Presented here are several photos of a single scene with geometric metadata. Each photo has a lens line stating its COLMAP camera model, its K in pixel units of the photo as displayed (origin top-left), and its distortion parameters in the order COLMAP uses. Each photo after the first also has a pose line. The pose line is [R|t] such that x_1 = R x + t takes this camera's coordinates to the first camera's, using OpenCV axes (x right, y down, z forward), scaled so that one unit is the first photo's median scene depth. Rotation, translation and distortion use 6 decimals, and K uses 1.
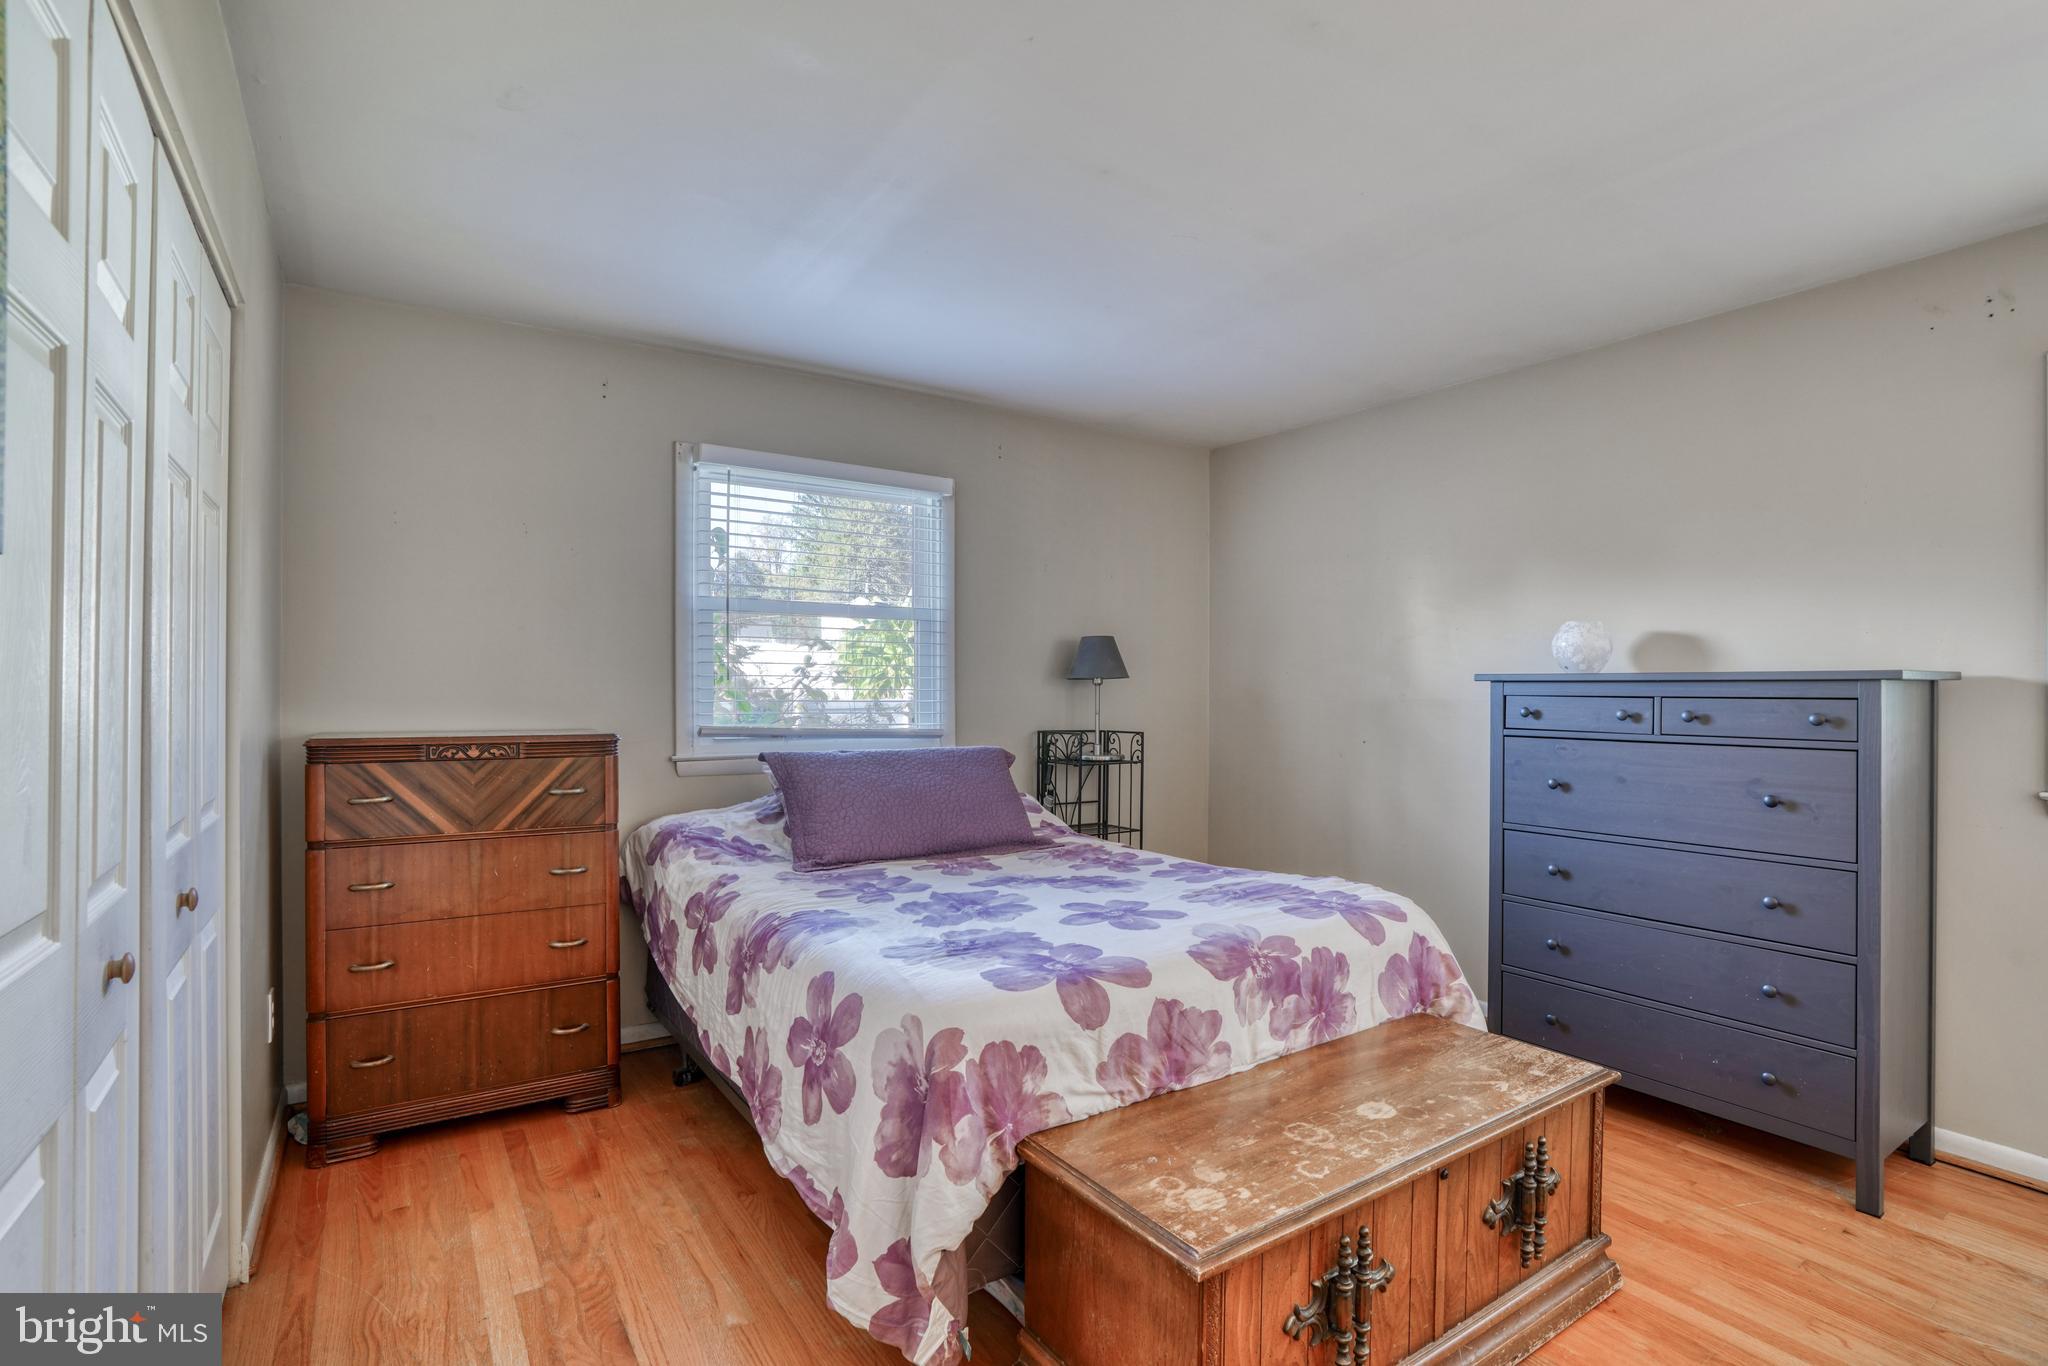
lens RADIAL K [[961.7, 0, 1021.3], [0, 961.7, 690.0], [0, 0, 1]] dist [-0.070072, 0.029184]
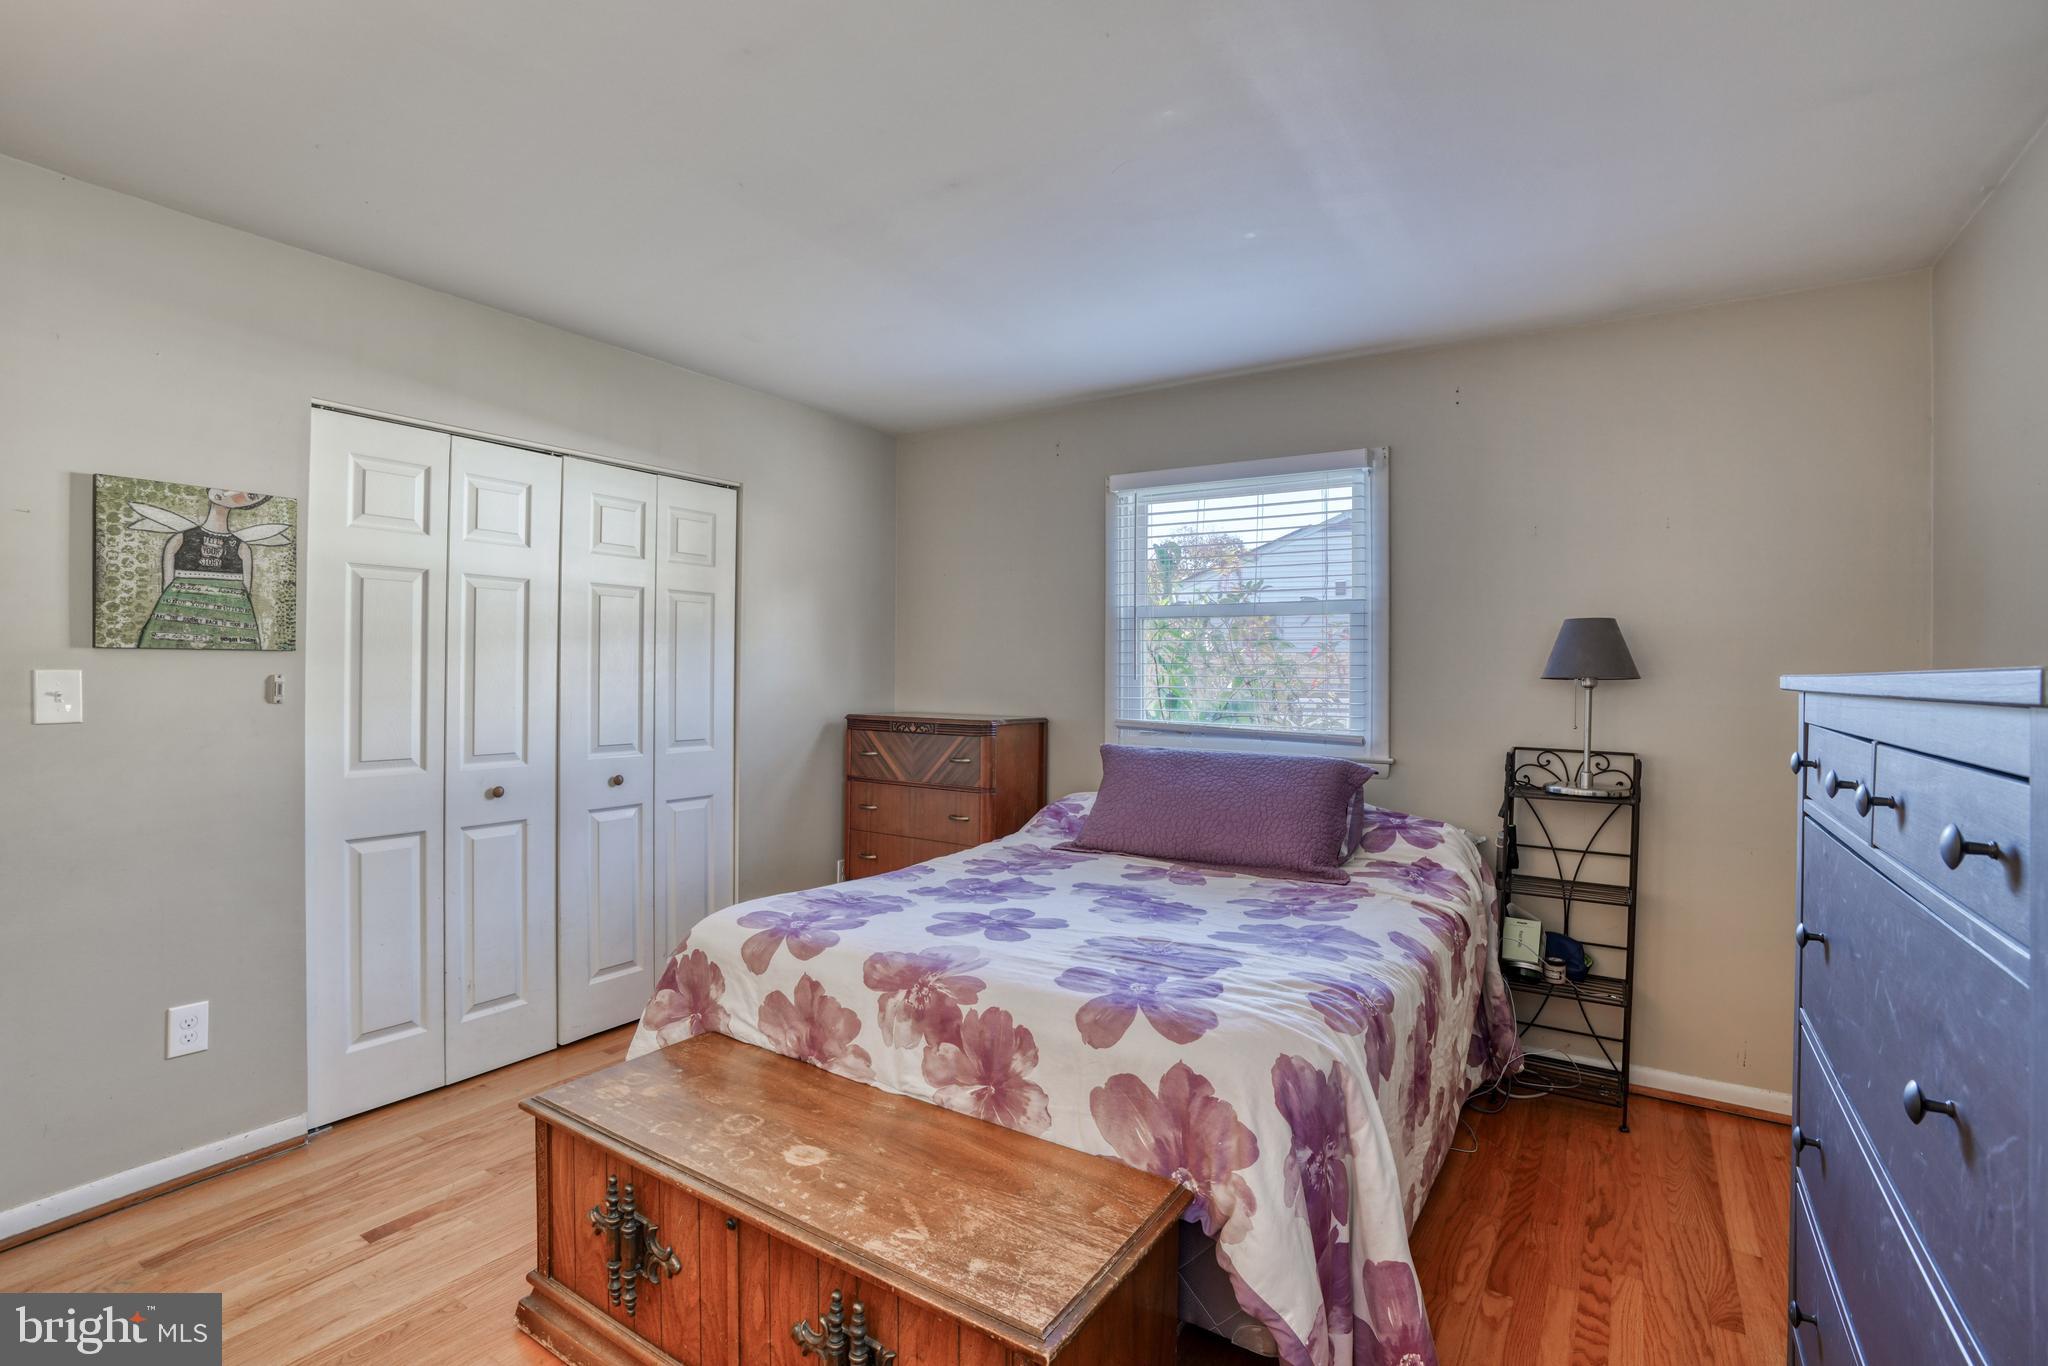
lens RADIAL K [[961.7, 0, 1021.3], [0, 961.7, 690.0], [0, 0, 1]] dist [-0.070072, 0.029184]
pose [[0.394291, 0.015590, -0.918853, 1.071342], [-0.010550, 0.999867, 0.012438, -0.017094], [0.918925, 0.004790, 0.394404, 0.683277]]
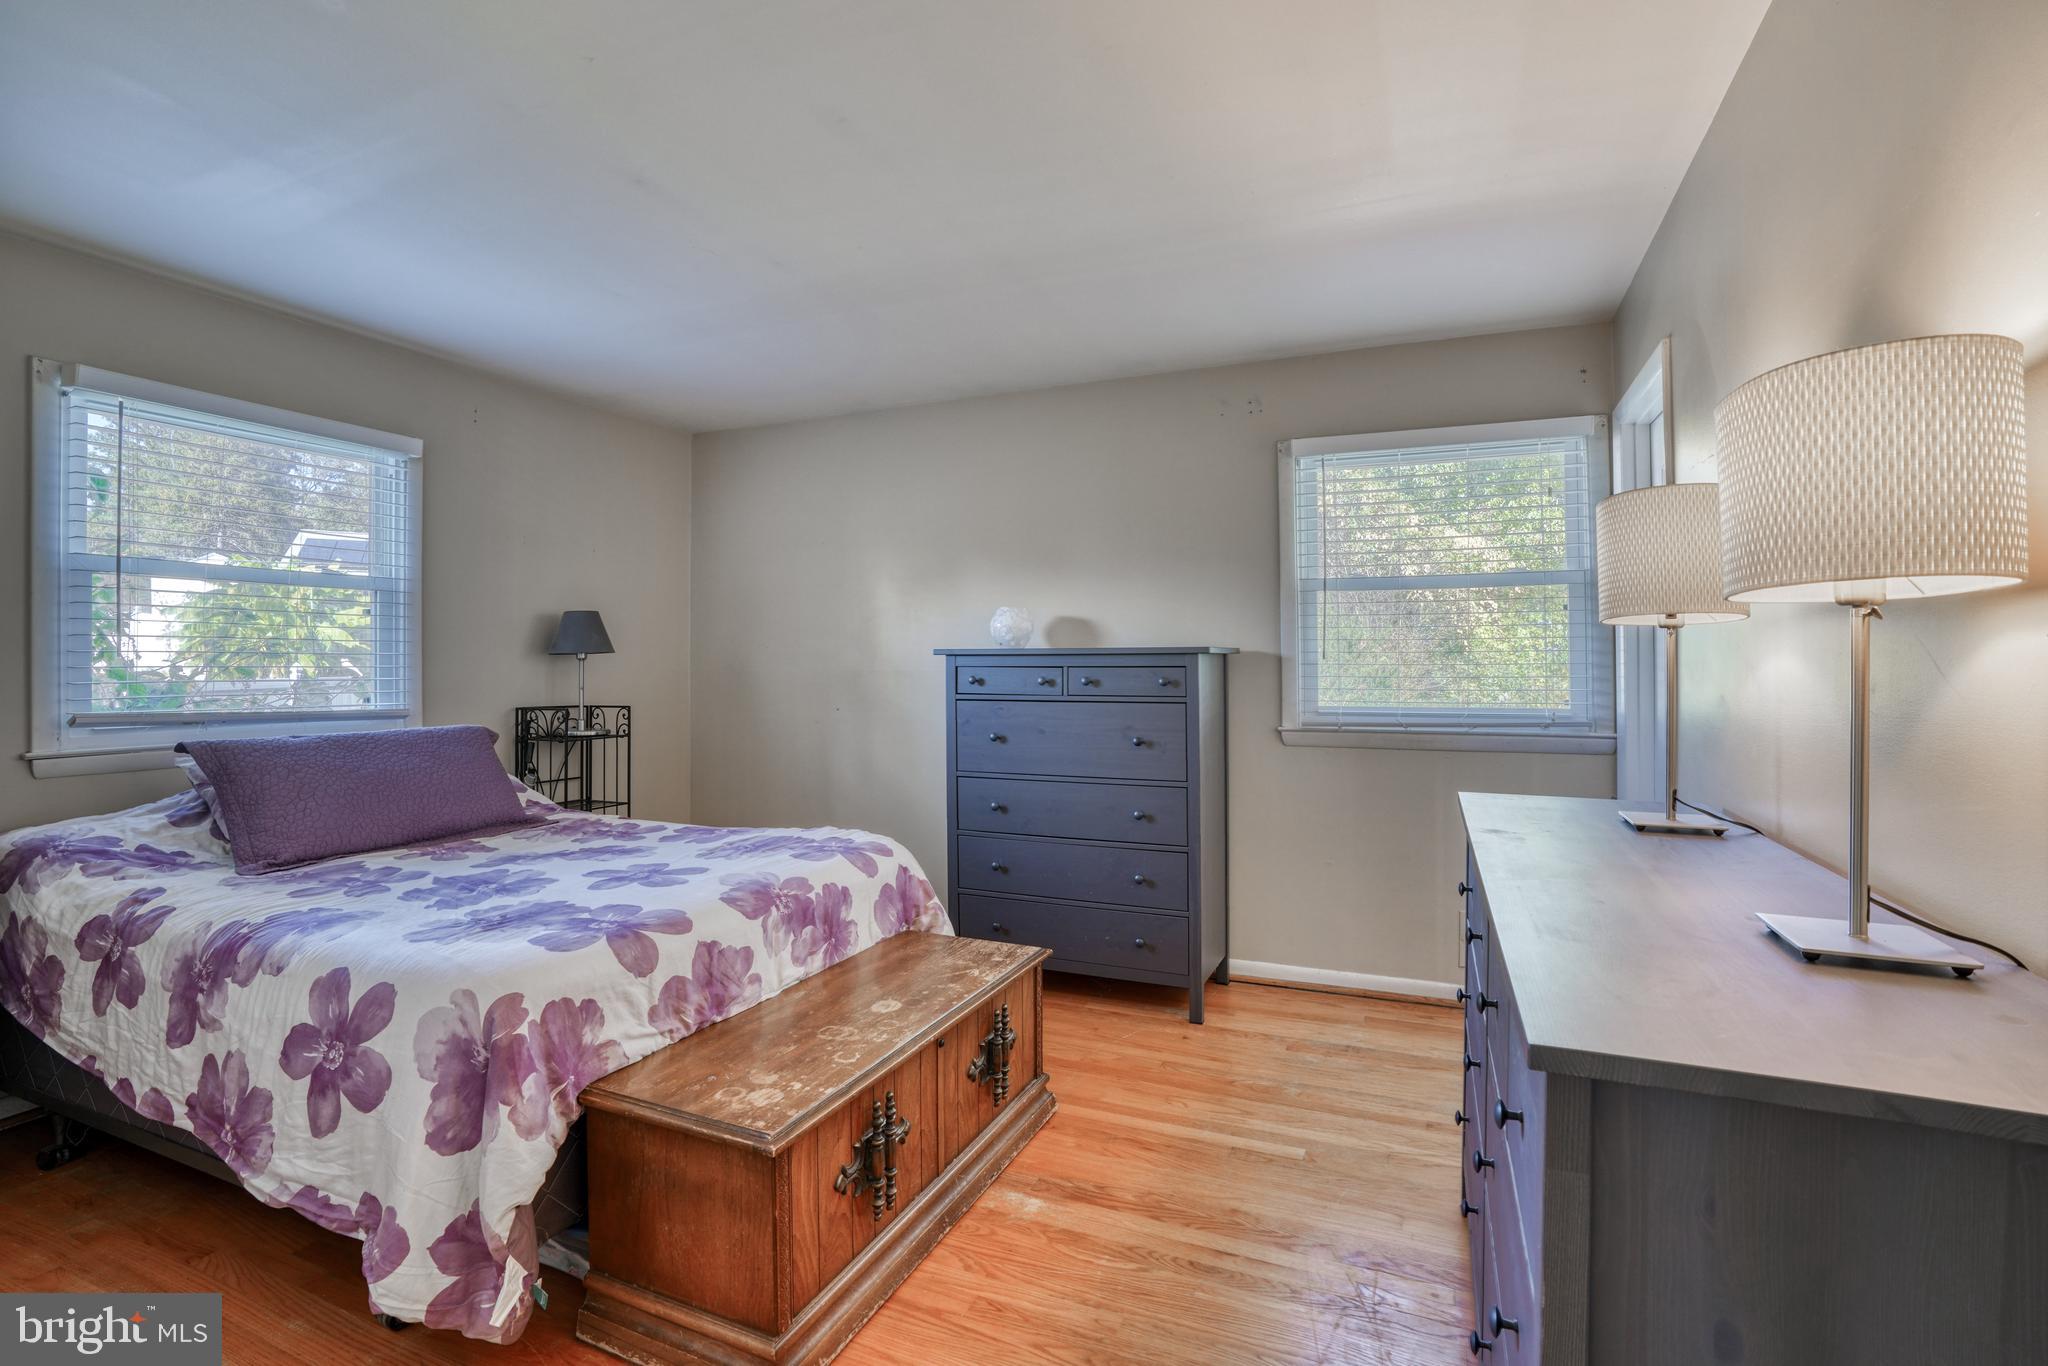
lens RADIAL K [[957.1, 0, 1009.4], [0, 957.1, 666.5], [0, 0, 1]] dist [-0.057180, 0.020465]
pose [[0.848558, -0.008900, 0.529028, -0.113042], [0.007725, 0.999960, 0.004431, 0.000960], [-0.529046, 0.000327, 0.848593, -0.109009]]
